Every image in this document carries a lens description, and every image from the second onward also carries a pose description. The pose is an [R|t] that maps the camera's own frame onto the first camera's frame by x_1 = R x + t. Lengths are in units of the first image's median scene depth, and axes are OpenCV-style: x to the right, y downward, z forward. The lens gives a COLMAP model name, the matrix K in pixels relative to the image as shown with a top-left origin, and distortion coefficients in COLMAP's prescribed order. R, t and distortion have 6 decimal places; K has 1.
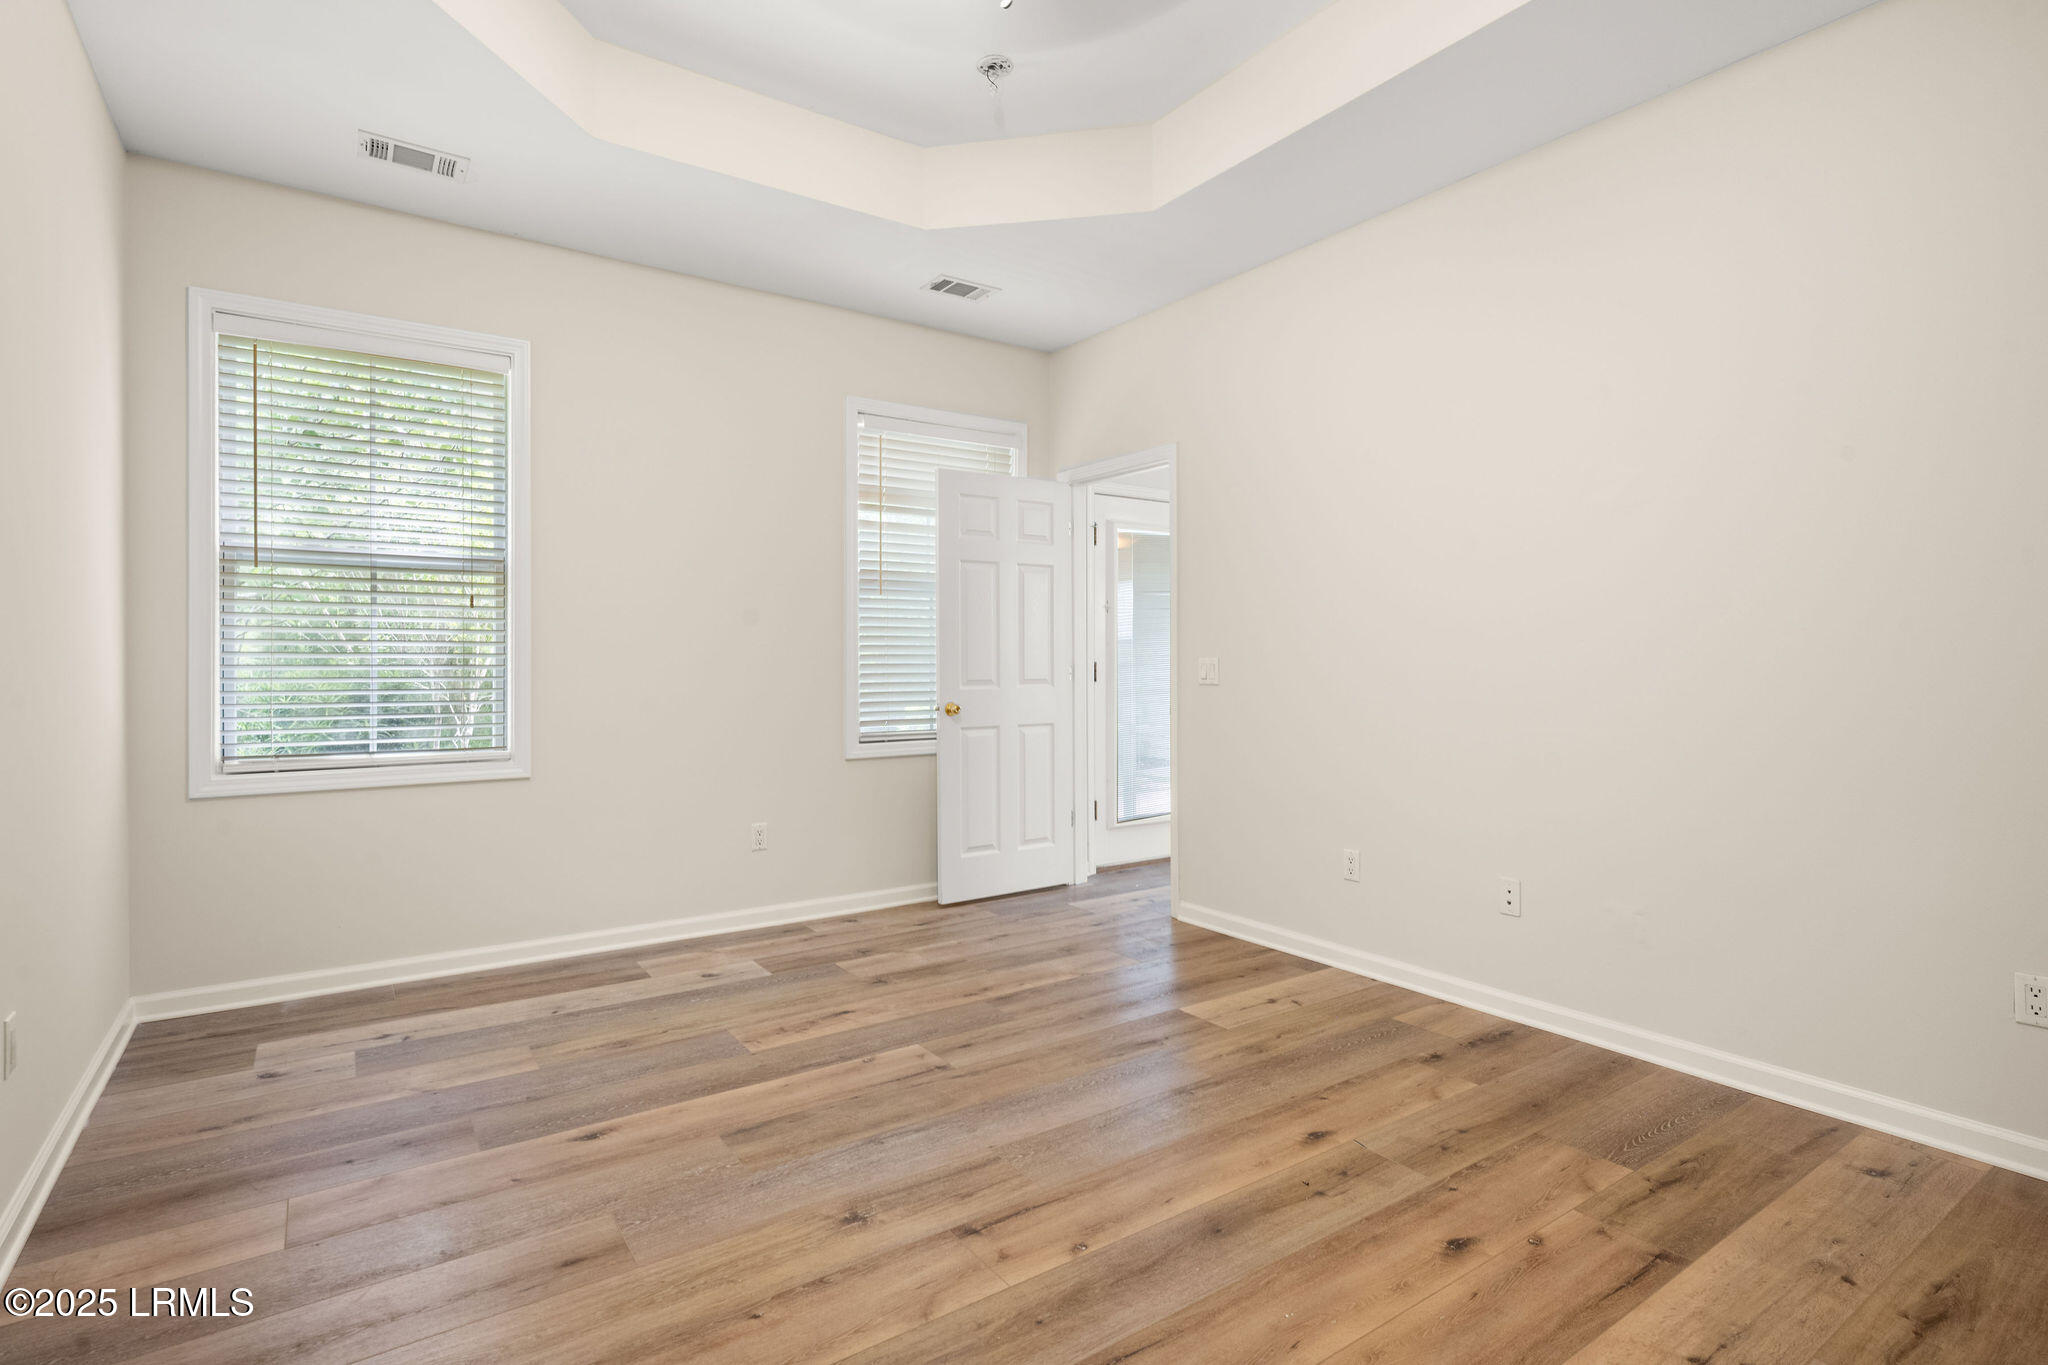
lens RADIAL K [[1012.5, 0, 1024.0], [0, 1012.5, 682.5], [0, 0, 1]] dist [0.002824, 0.000262]
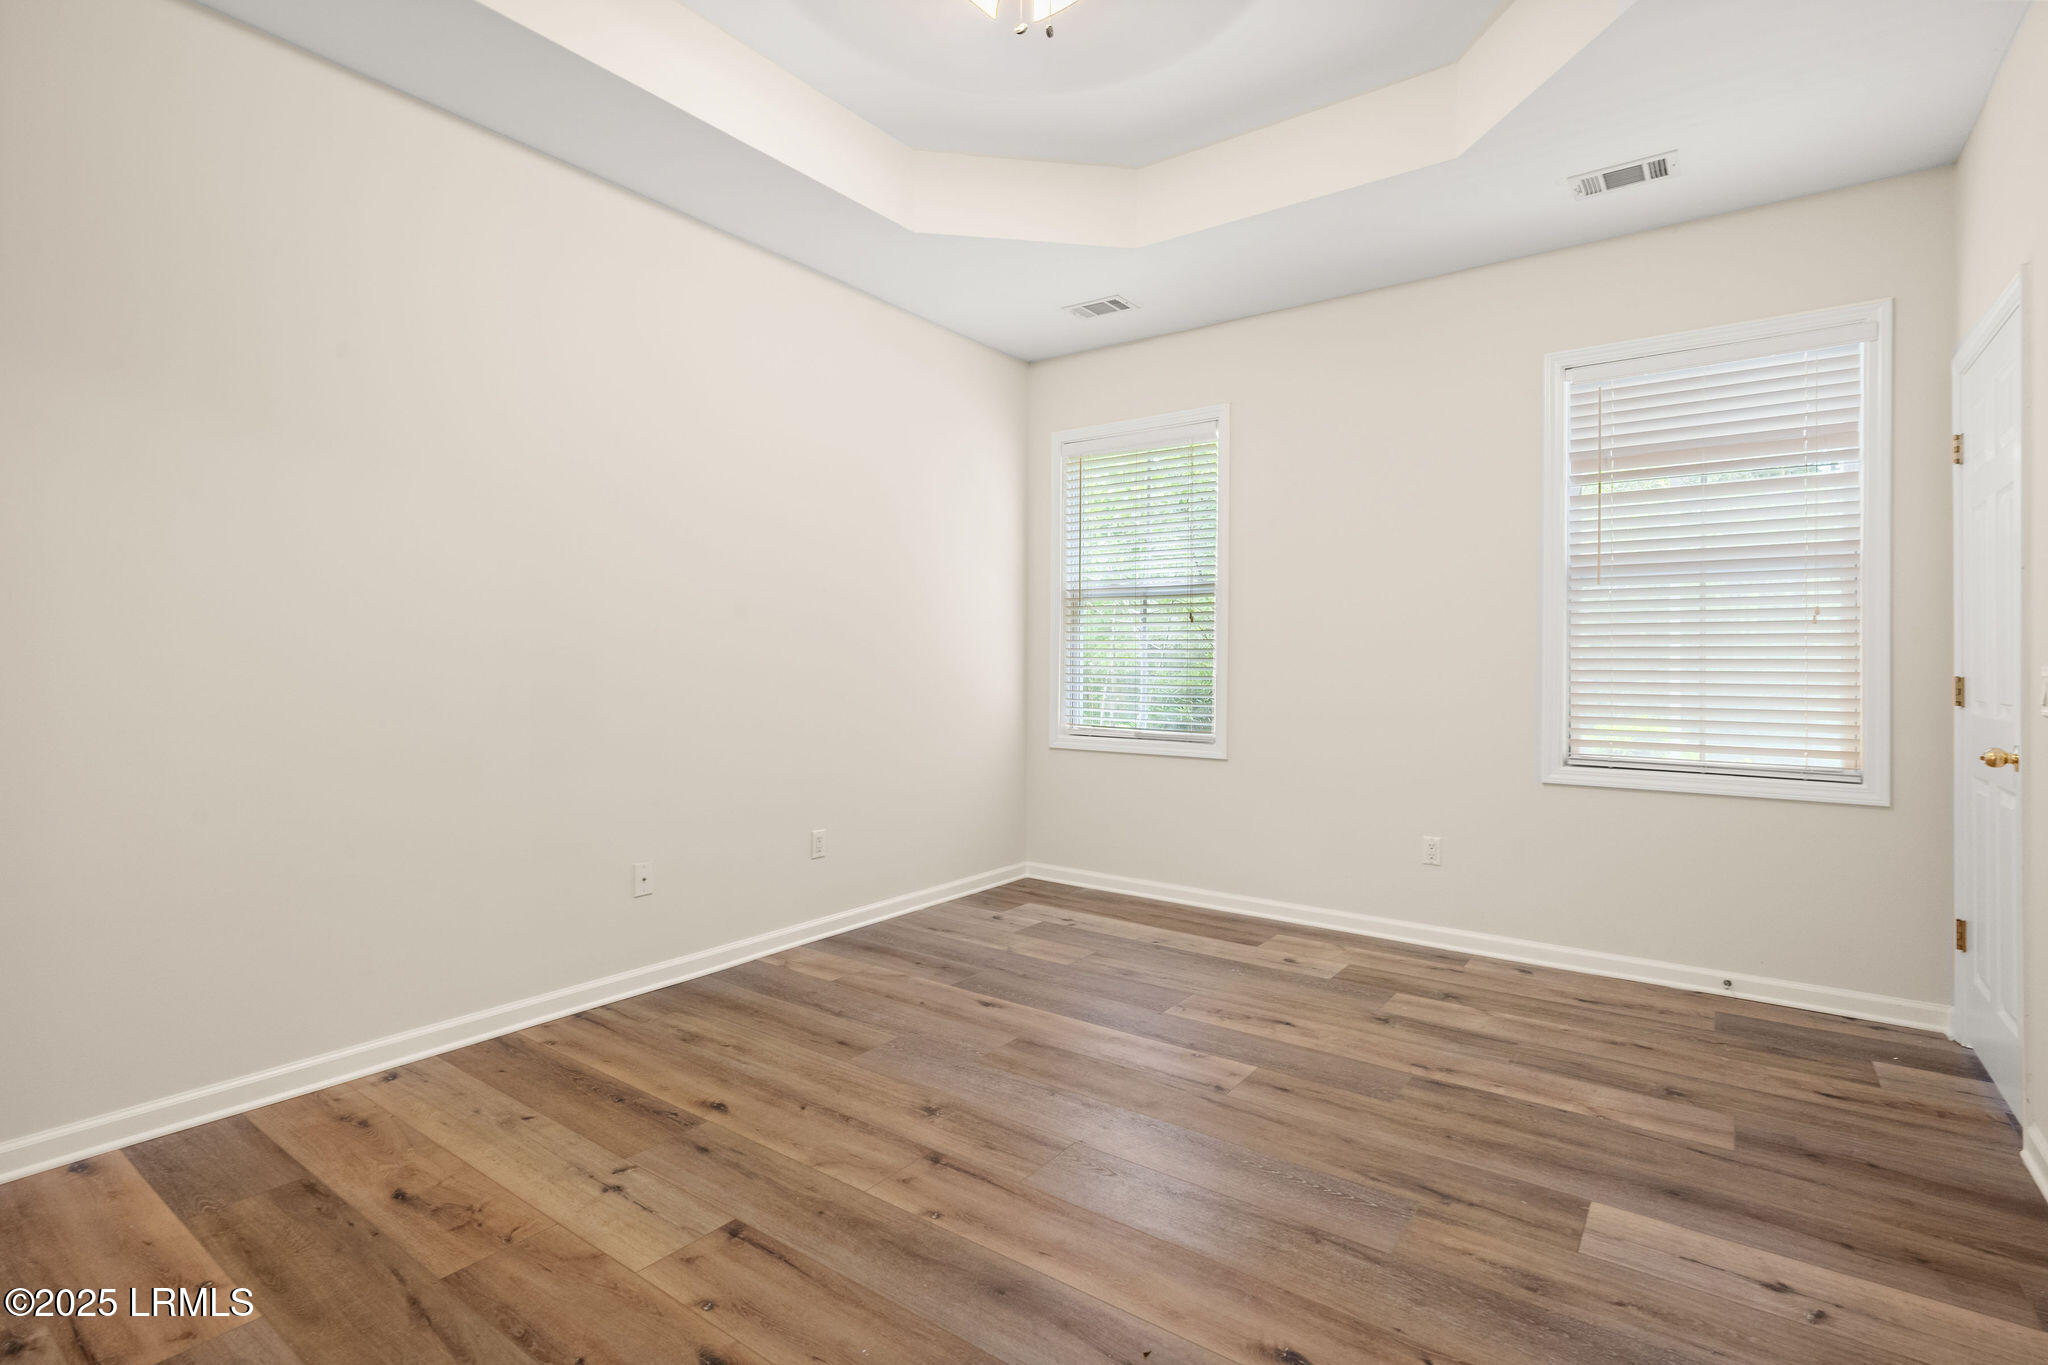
lens RADIAL K [[970.4, 0, 1024.0], [0, 970.4, 682.5], [0, 0, 1]] dist [0.001733, 0.000165]
pose [[0.325487, 0.022909, -0.945269, 0.689383], [-0.027122, 0.999521, 0.014885, -0.012708], [0.945158, 0.020793, 0.325952, 0.495224]]
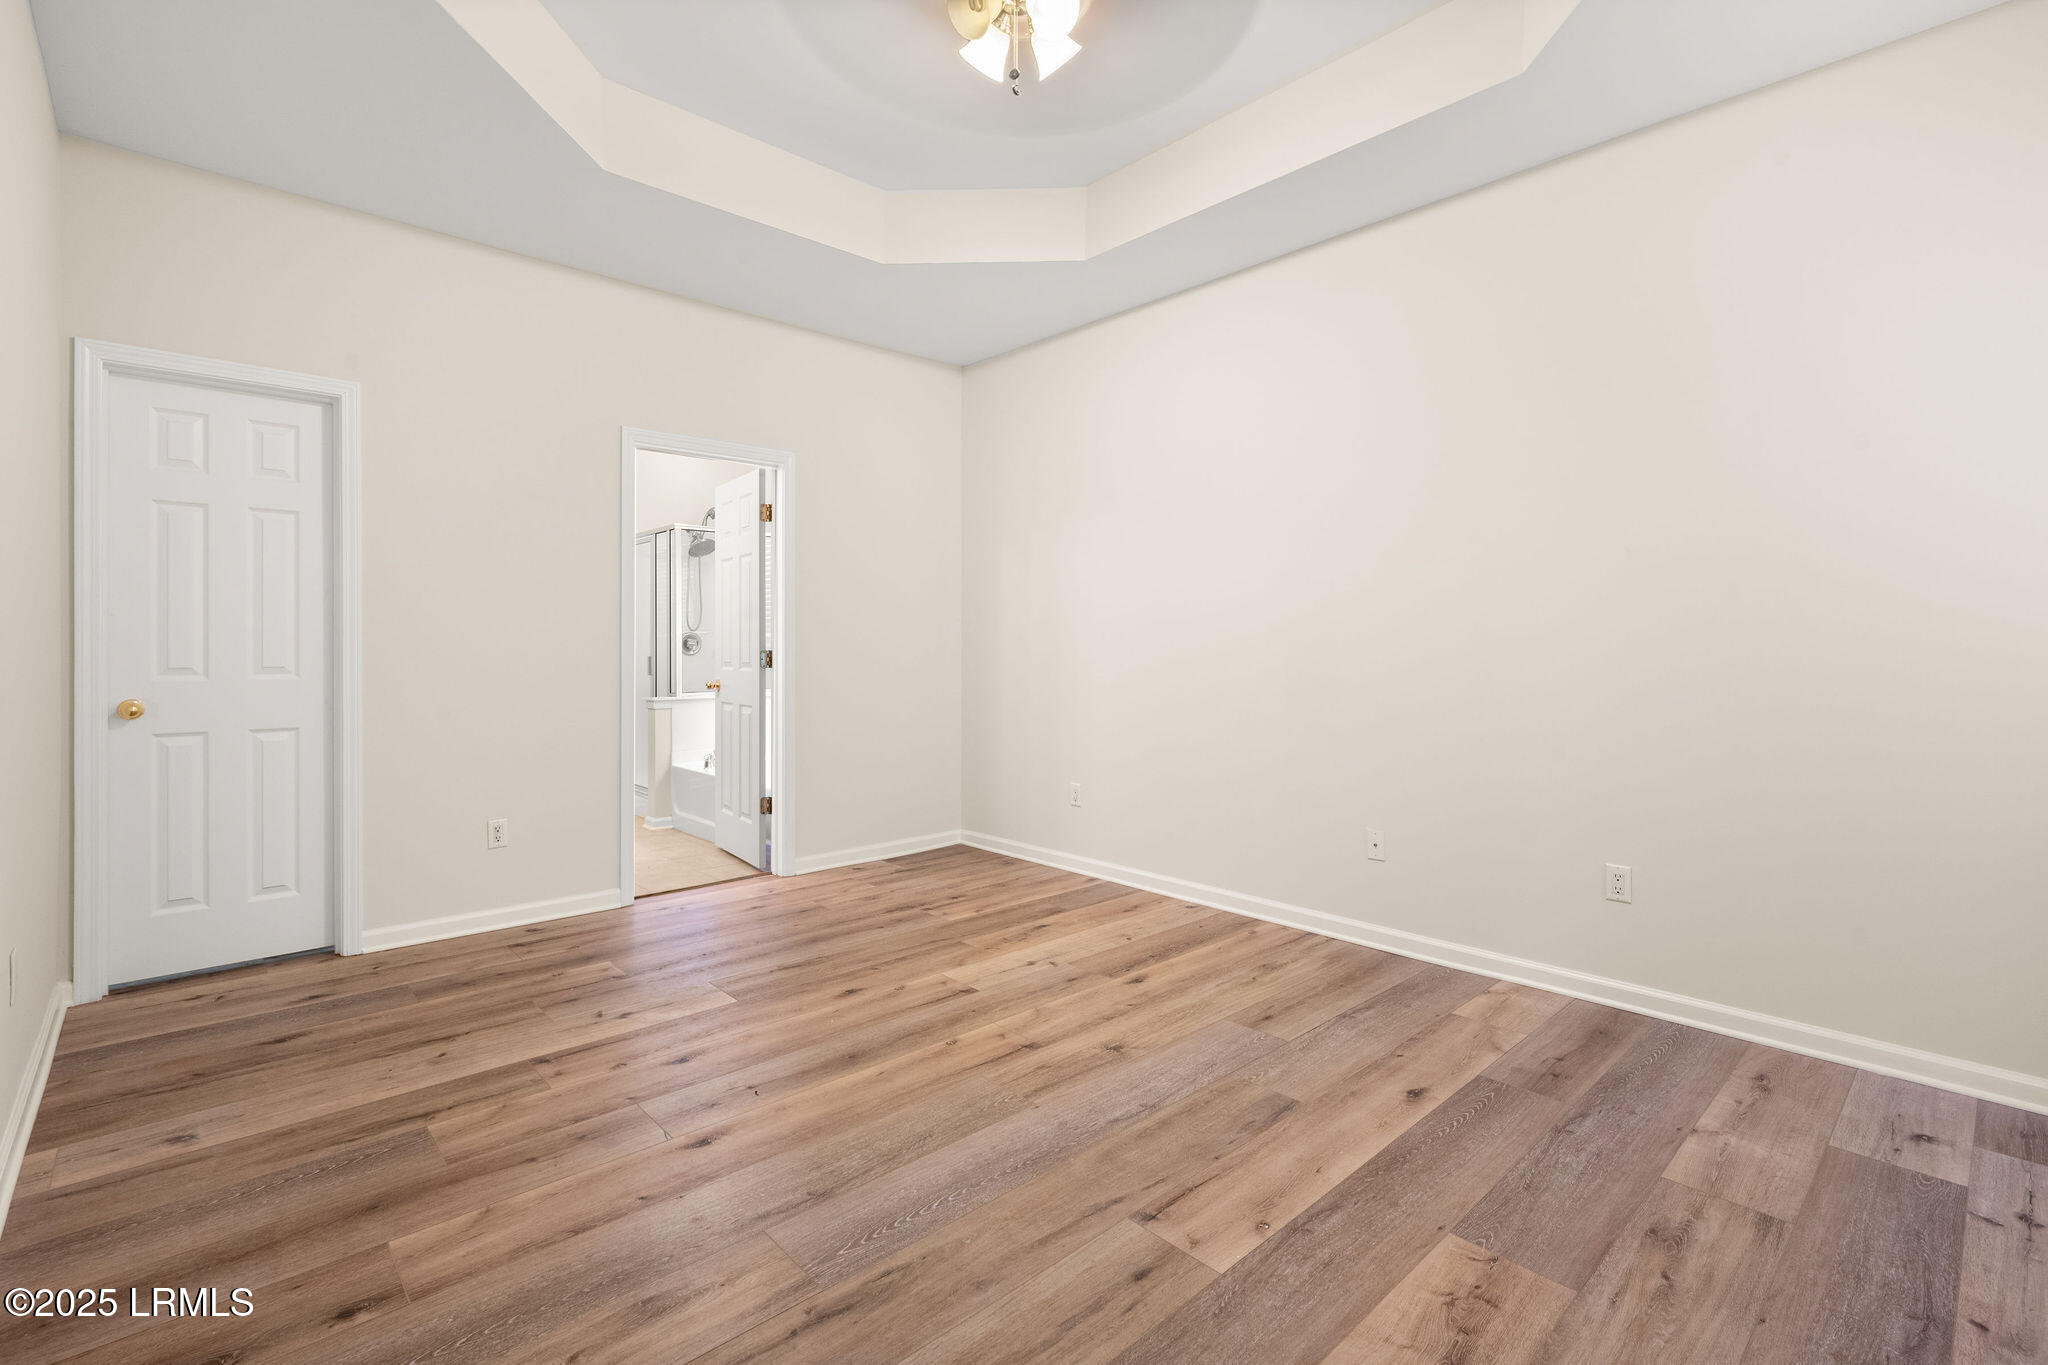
lens RADIAL K [[923.2, 0, 1024.4], [0, 923.2, 646.4], [0, 0, 1]] dist [0.002507, 0.000382]
pose [[-0.990661, 0.000553, -0.136348, 0.088408], [-0.002102, 0.999811, 0.019331, -0.029402], [0.136333, 0.019437, -0.990472, 1.550788]]
